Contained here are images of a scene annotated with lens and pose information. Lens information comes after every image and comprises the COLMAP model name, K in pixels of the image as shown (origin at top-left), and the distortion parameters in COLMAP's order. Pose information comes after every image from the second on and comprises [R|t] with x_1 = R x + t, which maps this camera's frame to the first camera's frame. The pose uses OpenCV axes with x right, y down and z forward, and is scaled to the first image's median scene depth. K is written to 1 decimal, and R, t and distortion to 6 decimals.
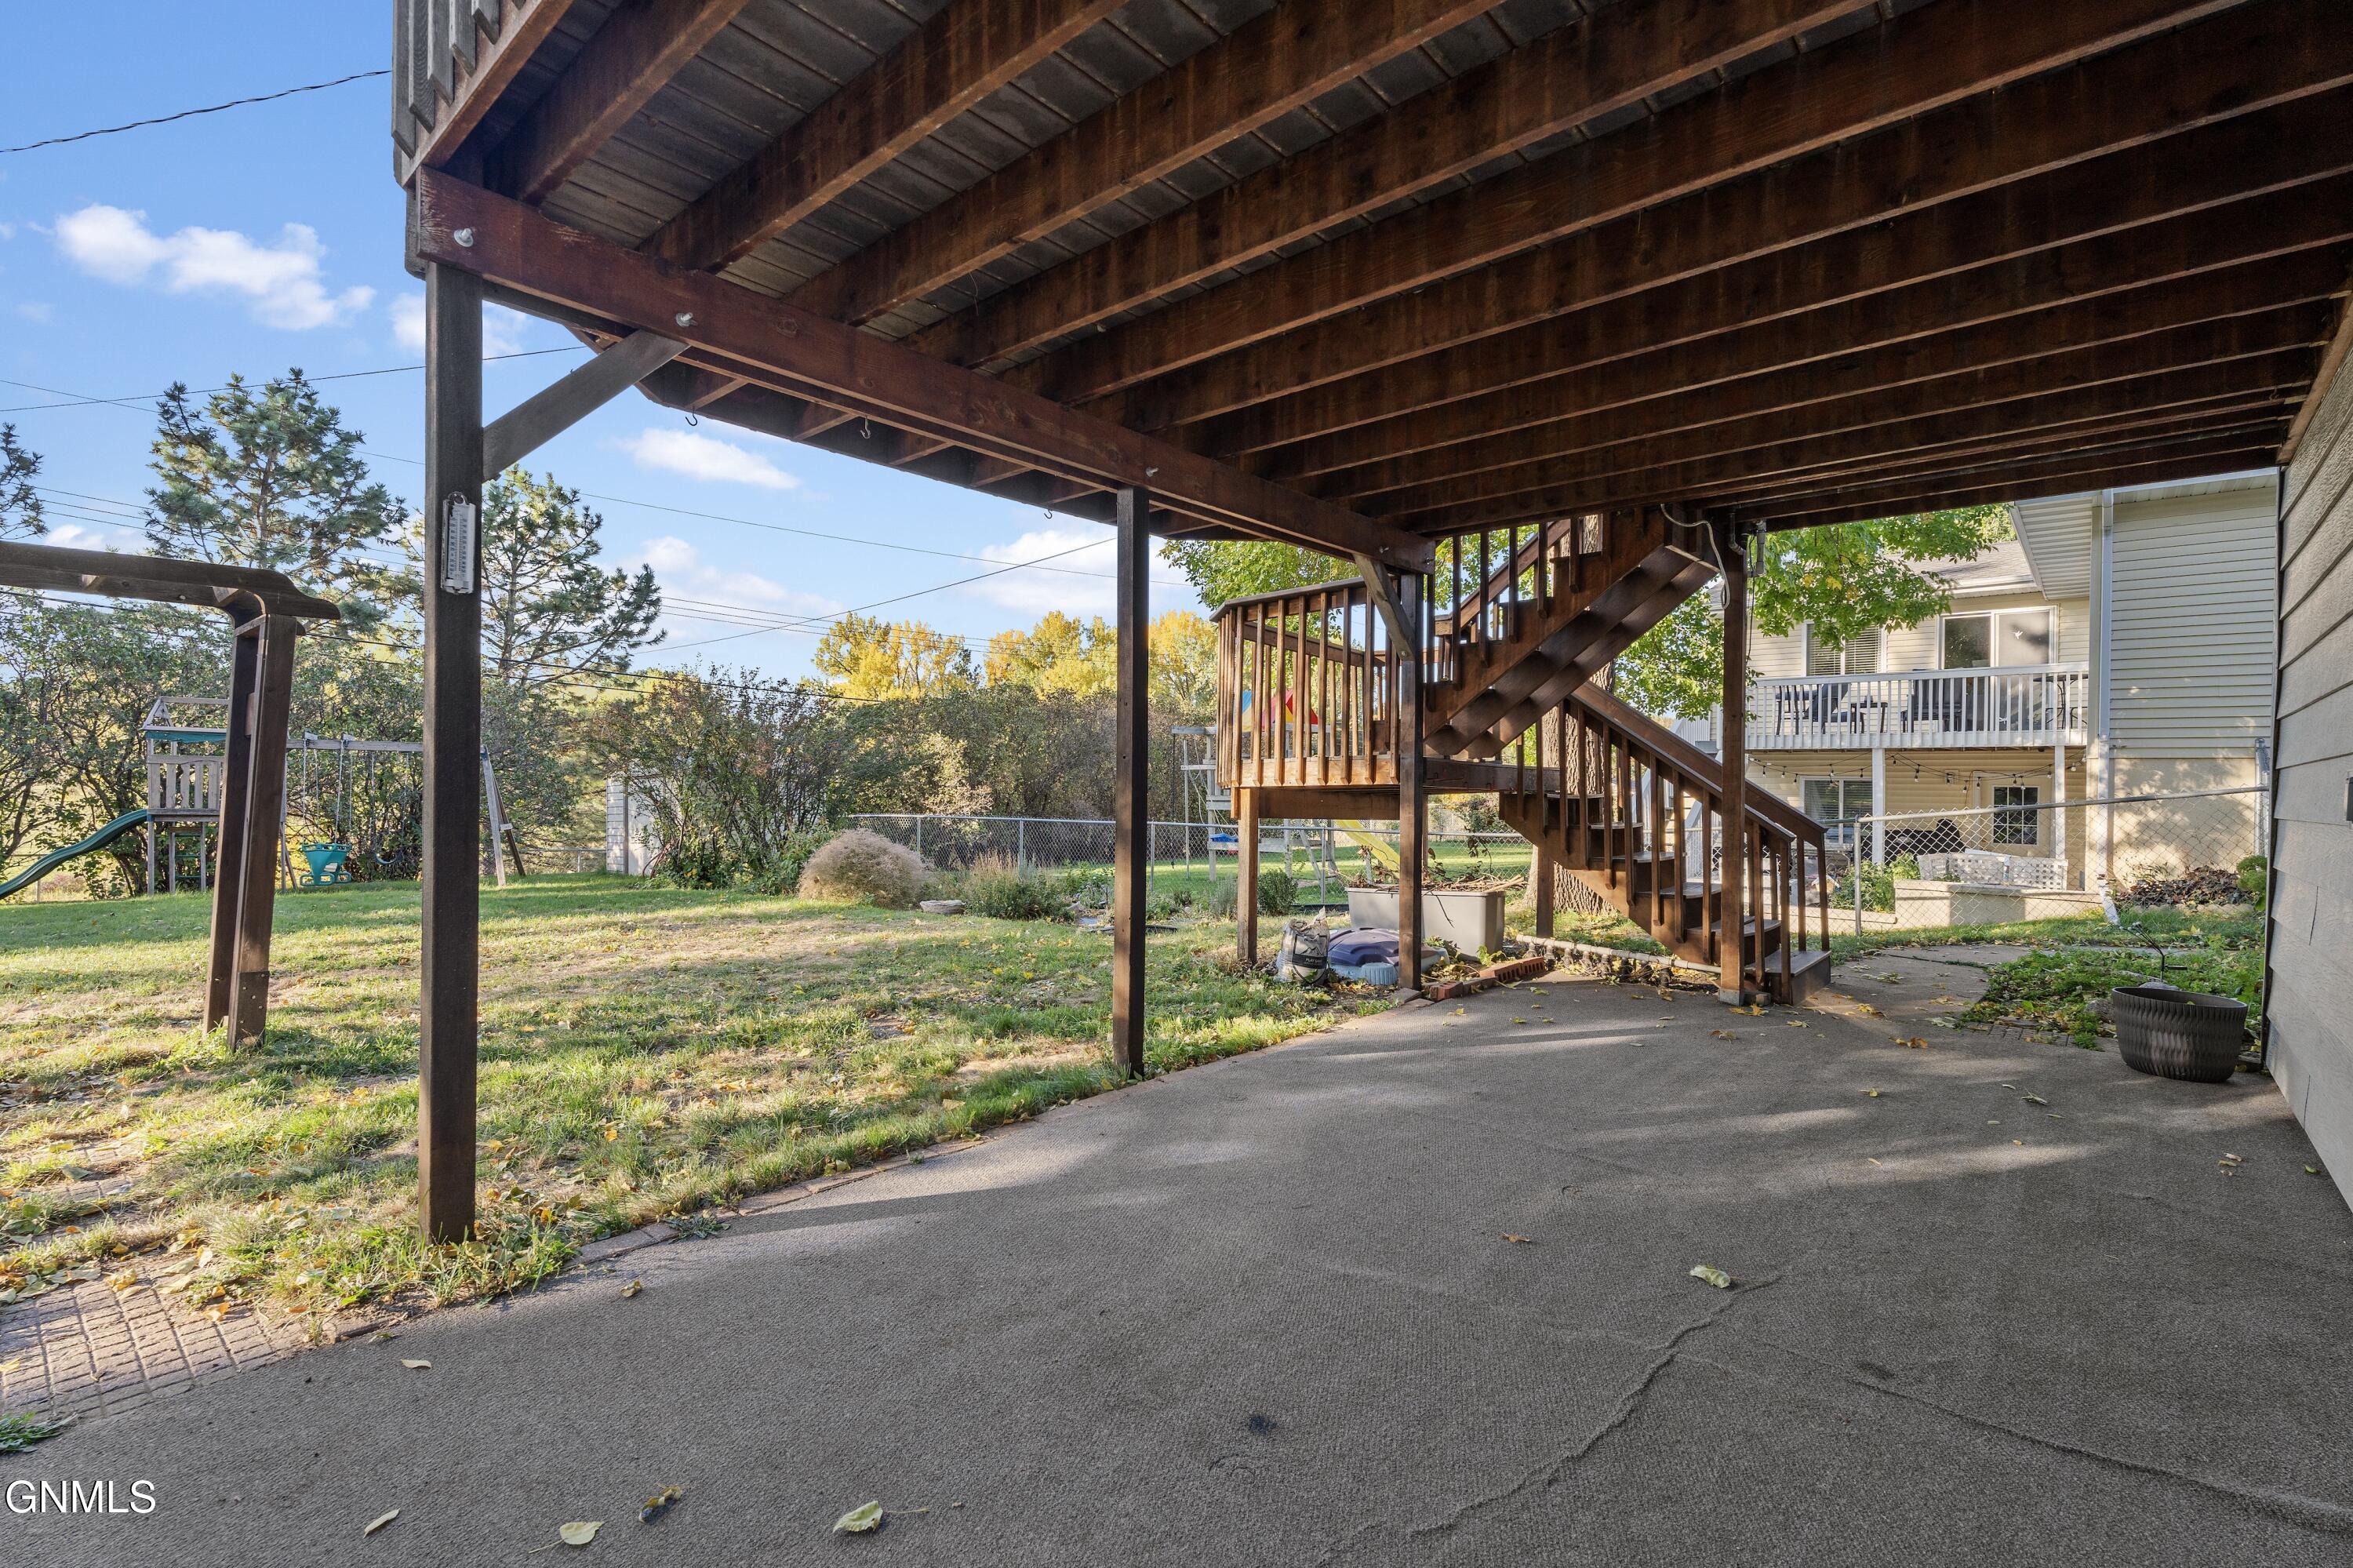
lens RADIAL K [[1059.4, 0, 1185.2], [0, 1059.4, 781.0], [0, 0, 1]] dist [0.001588, -0.000009]
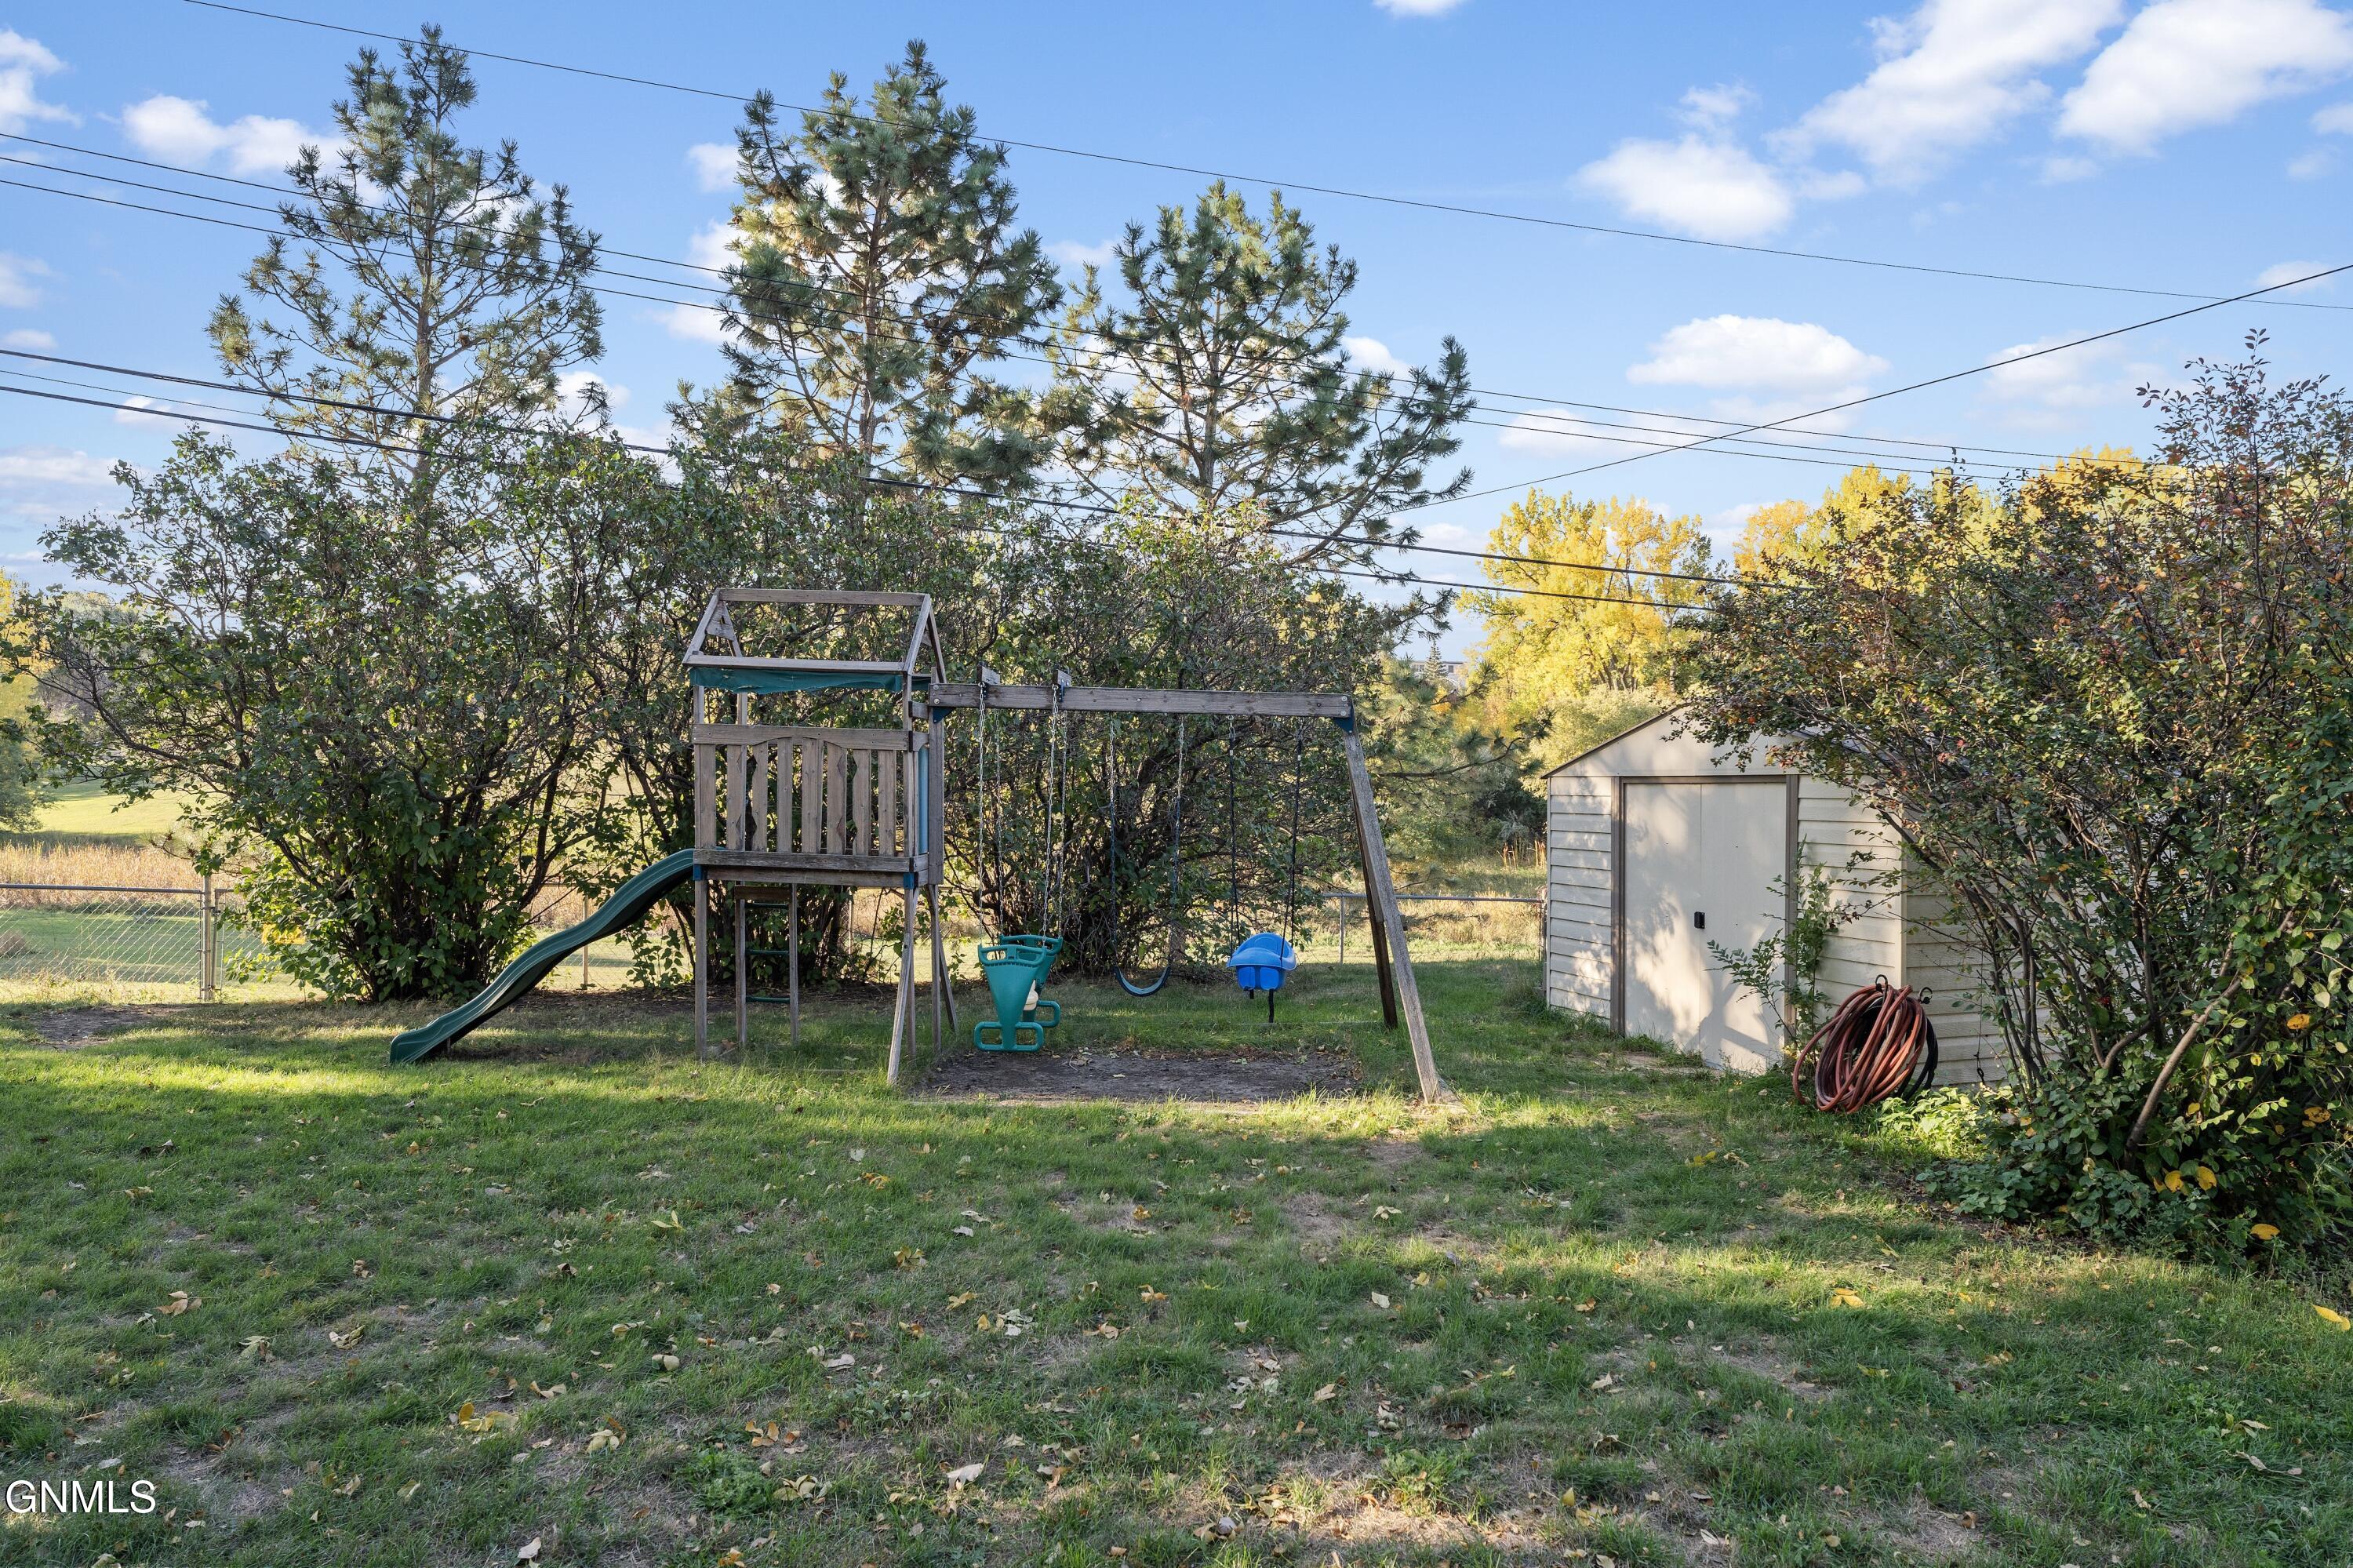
lens RADIAL K [[1439.5, 0, 1173.9], [0, 1439.5, 778.2], [0, 0, 1]] dist [0.000009, -0.000217]
pose [[0.885391, 0.021755, -0.464338, -0.337537], [-0.008769, 0.999508, 0.030108, -0.013116], [0.464765, -0.022585, 0.885146, 0.358352]]
